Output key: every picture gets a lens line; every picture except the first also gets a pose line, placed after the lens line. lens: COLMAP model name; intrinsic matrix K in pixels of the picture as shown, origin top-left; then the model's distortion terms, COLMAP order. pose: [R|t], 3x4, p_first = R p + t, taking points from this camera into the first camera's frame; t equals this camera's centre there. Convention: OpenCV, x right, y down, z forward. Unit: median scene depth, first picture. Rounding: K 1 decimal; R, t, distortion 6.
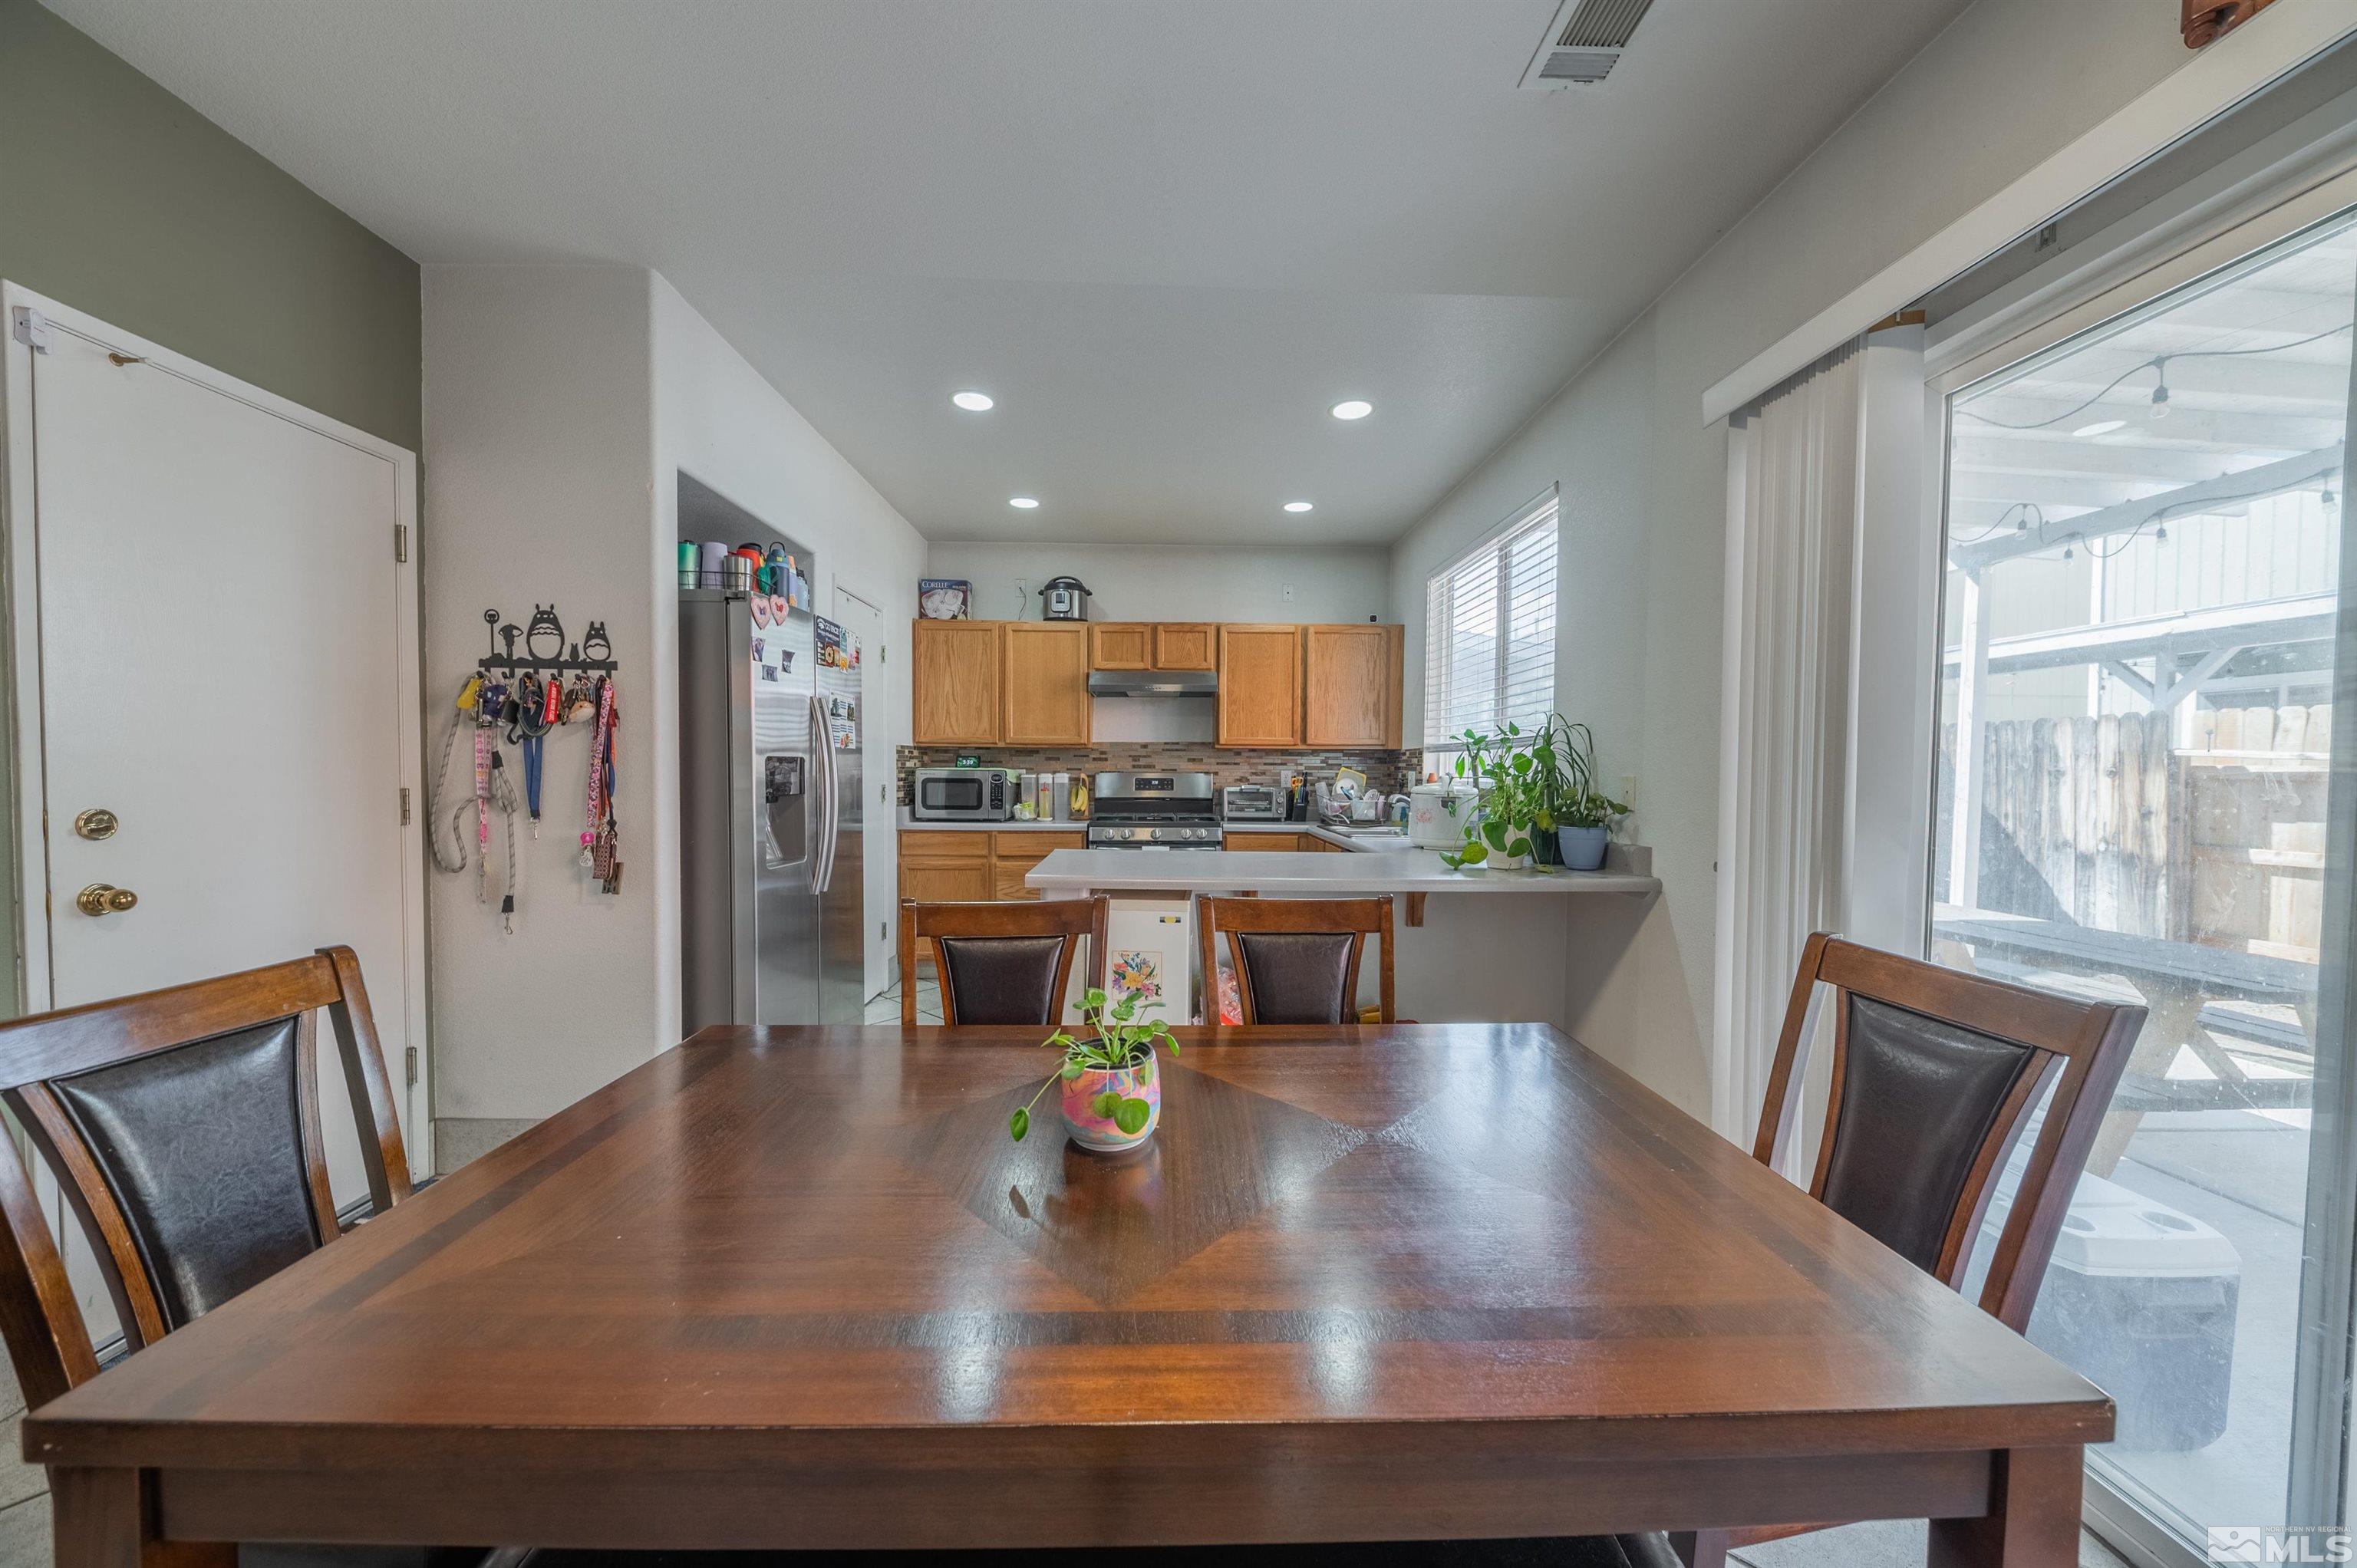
lens RADIAL K [[812.7, 0, 1179.1], [0, 812.7, 792.5], [0, 0, 1]] dist [0.012598, -0.007705]
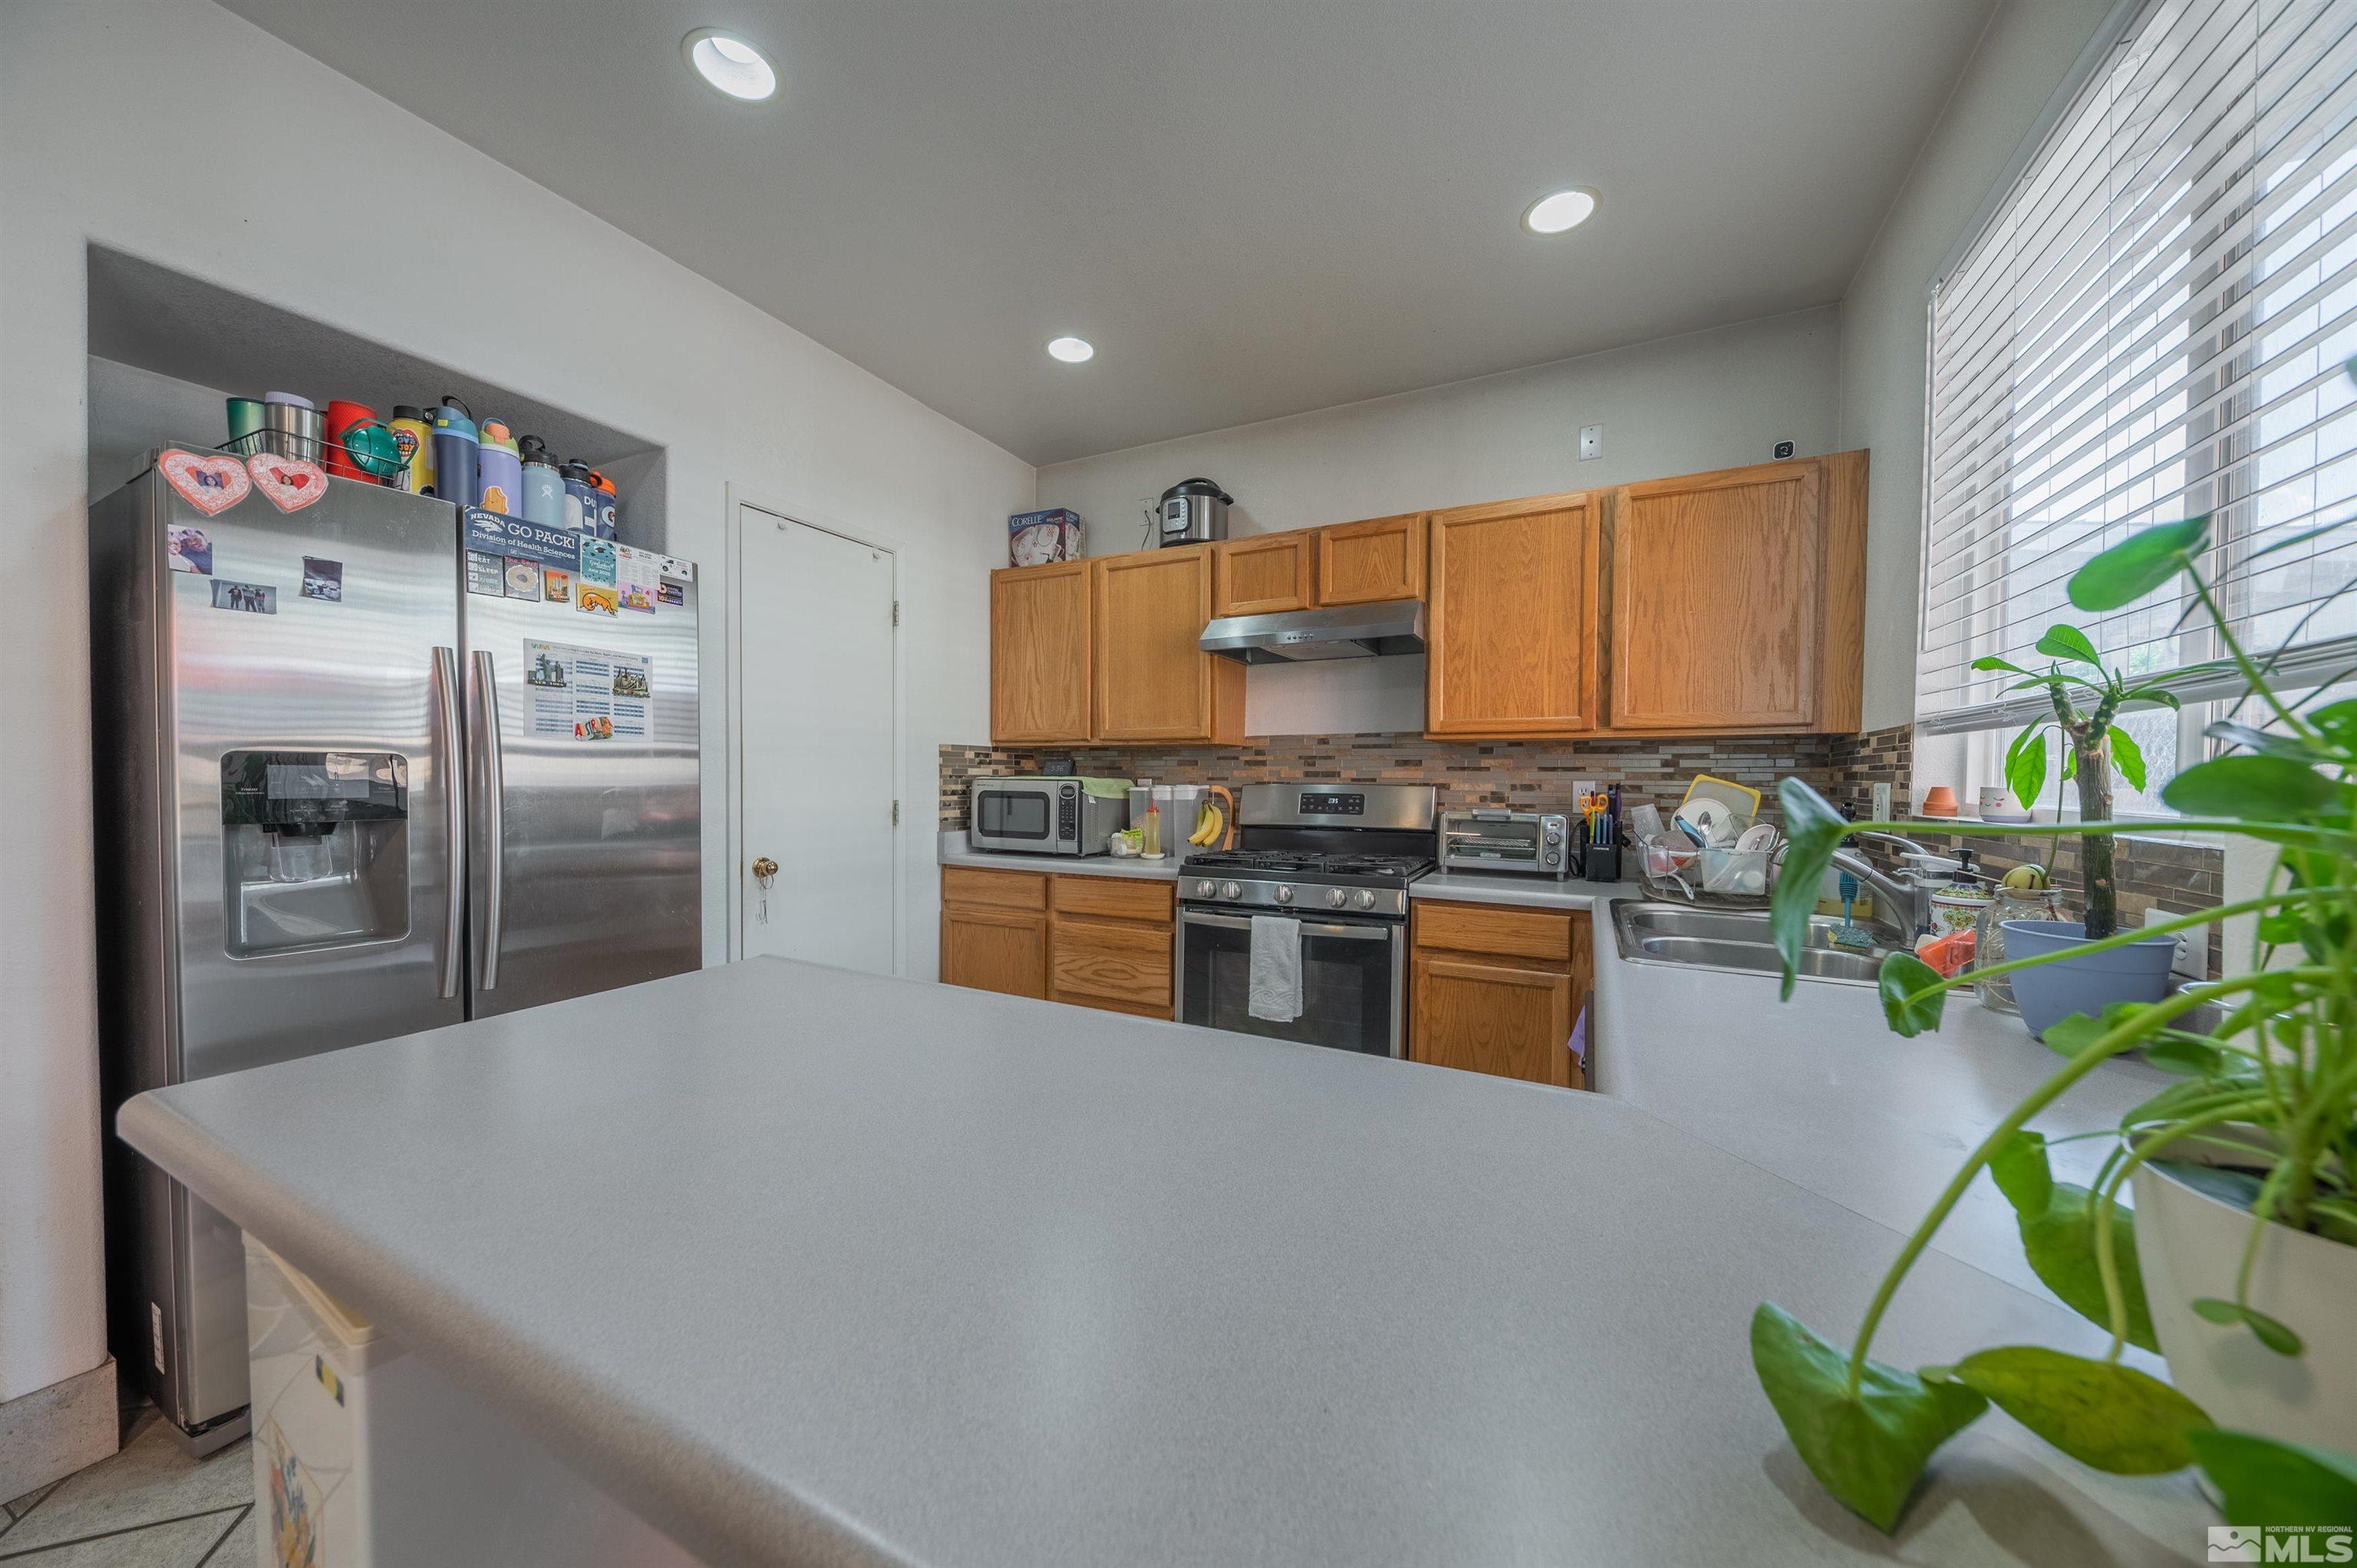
lens RADIAL K [[812.7, 0, 1179.1], [0, 812.7, 792.5], [0, 0, 1]] dist [0.012598, -0.007705]
pose [[0.880574, 0.007418, -0.473850, 0.171411], [-0.014097, 0.999845, -0.010546, -0.011798], [0.473698, 0.015966, 0.880542, 0.471301]]
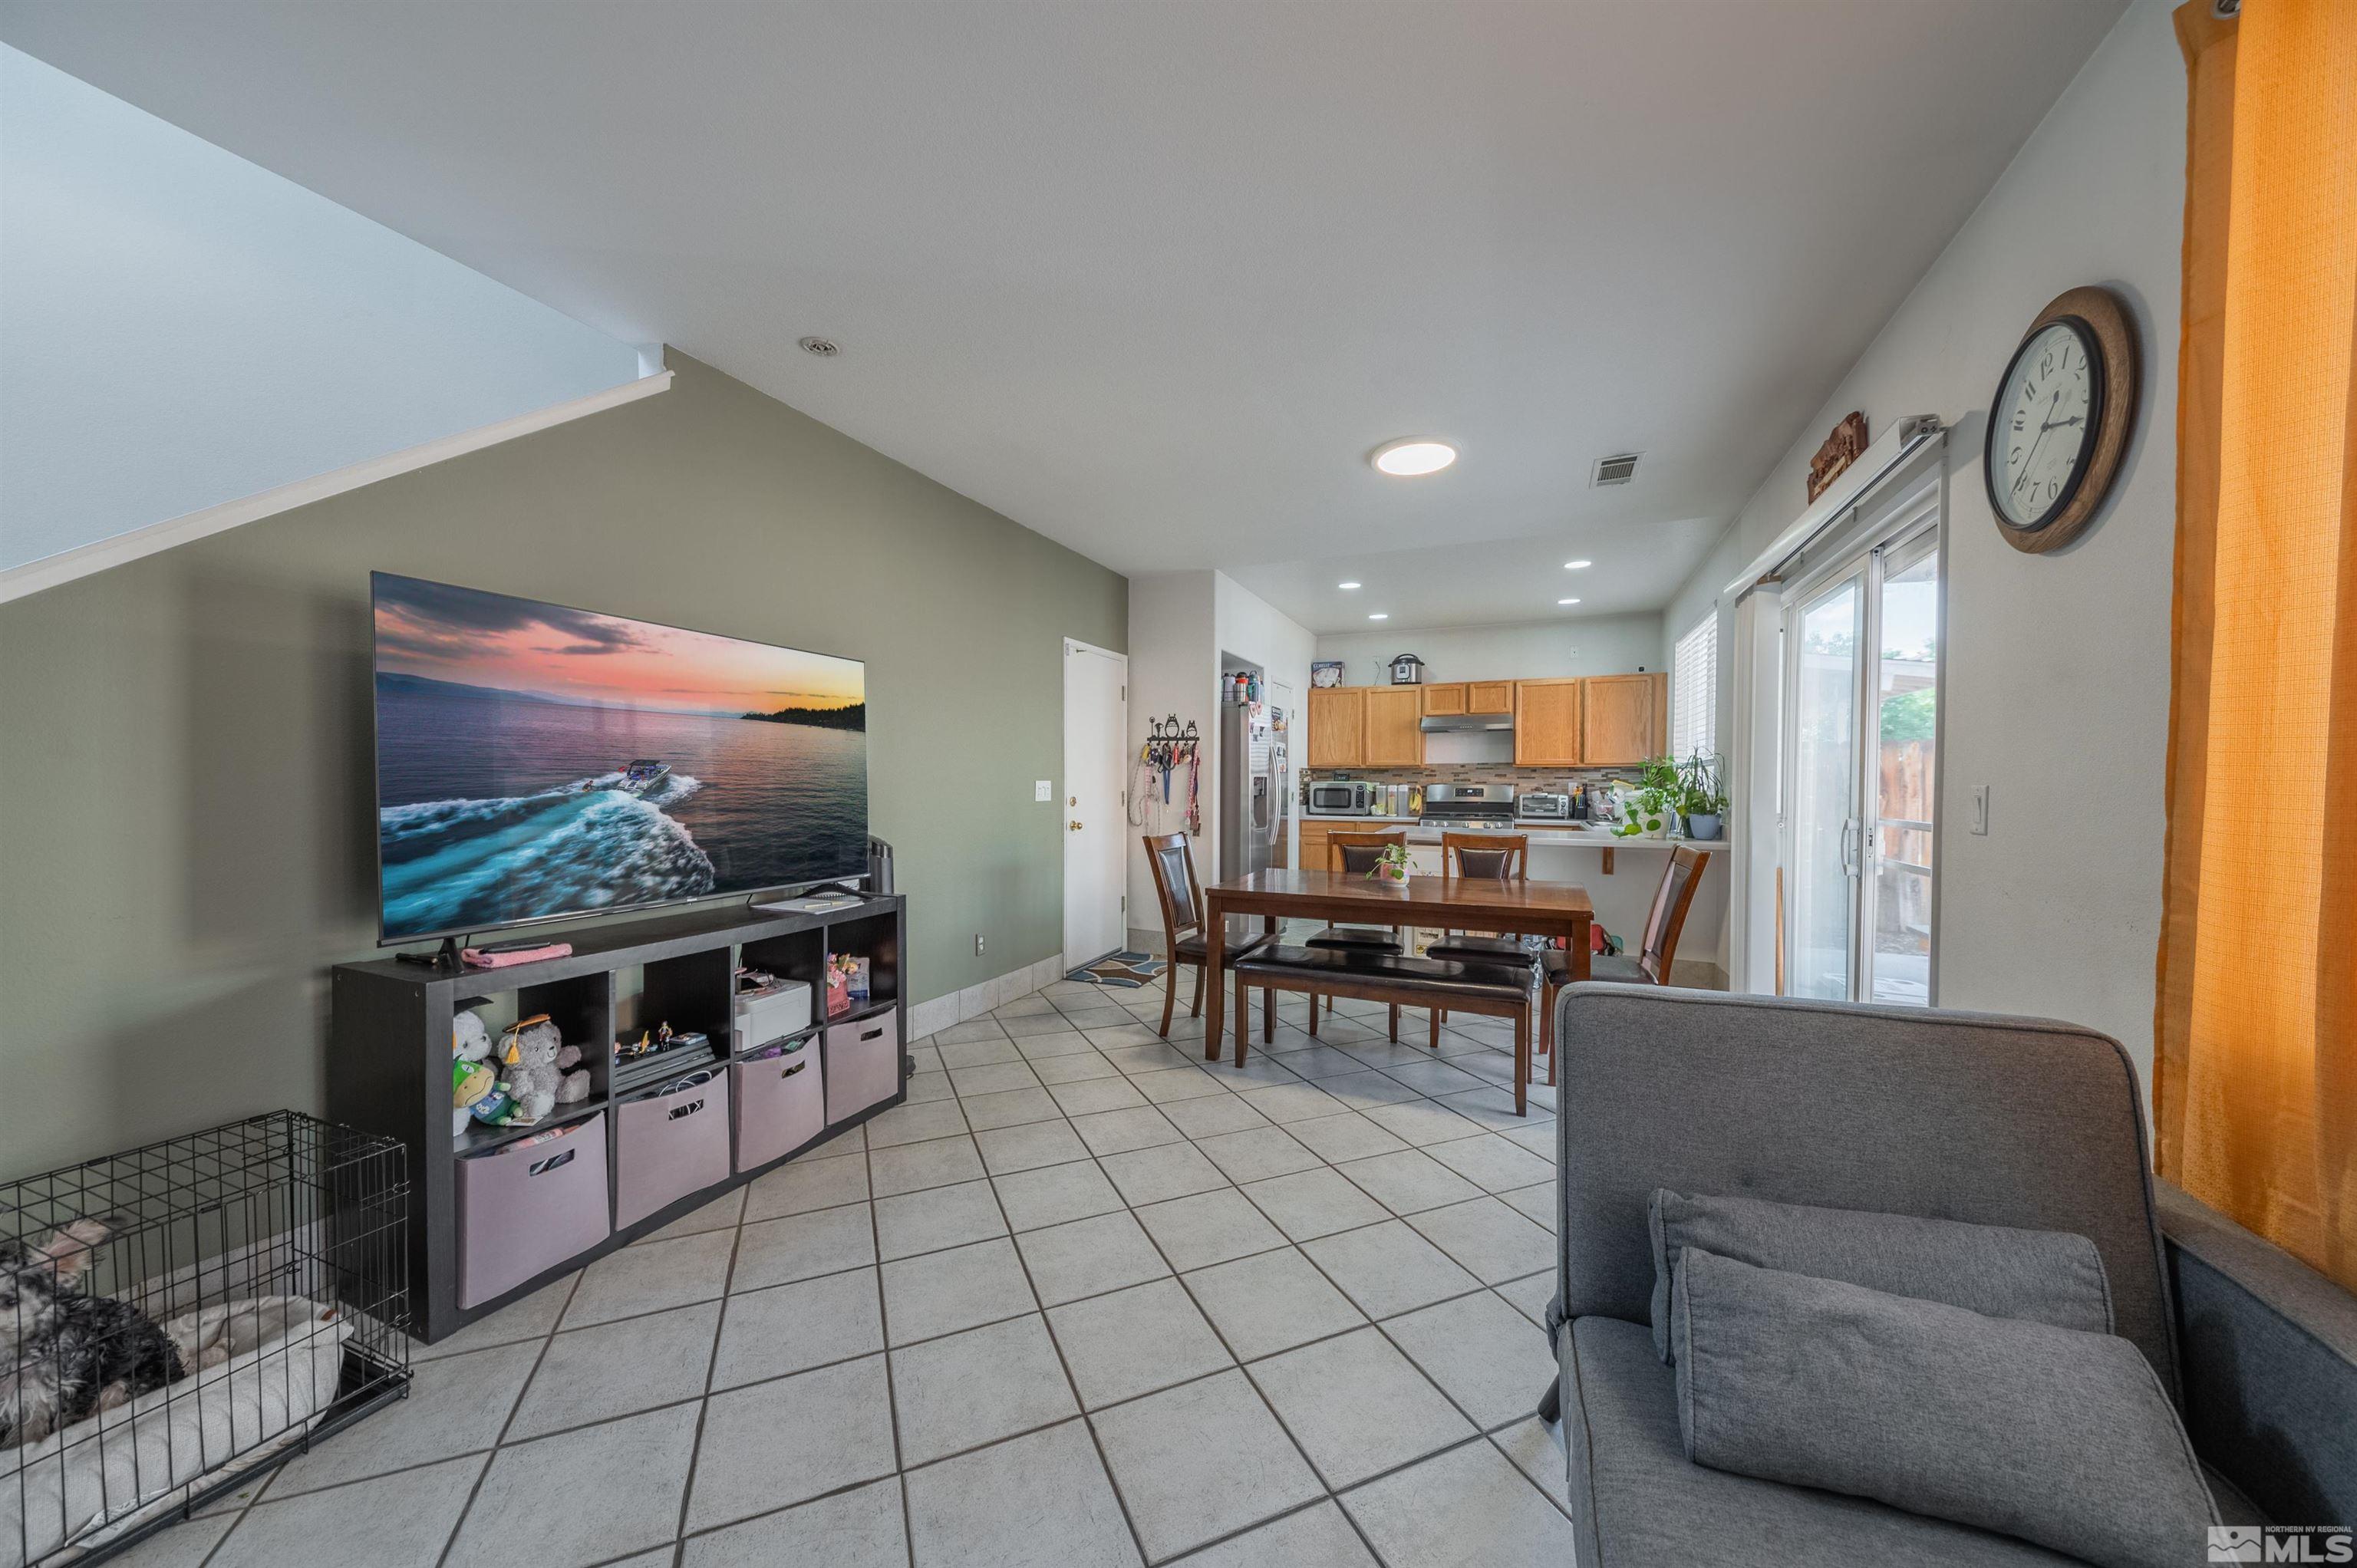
lens RADIAL K [[817.1, 0, 1176.7], [0, 817.1, 795.8], [0, 0, 1]] dist [0.012770, -0.007810]
pose [[0.905898, 0.002773, -0.423486, 0.127370], [-0.007968, 0.999913, -0.010497, 0.017171], [0.423420, 0.012884, 0.905842, -0.596636]]
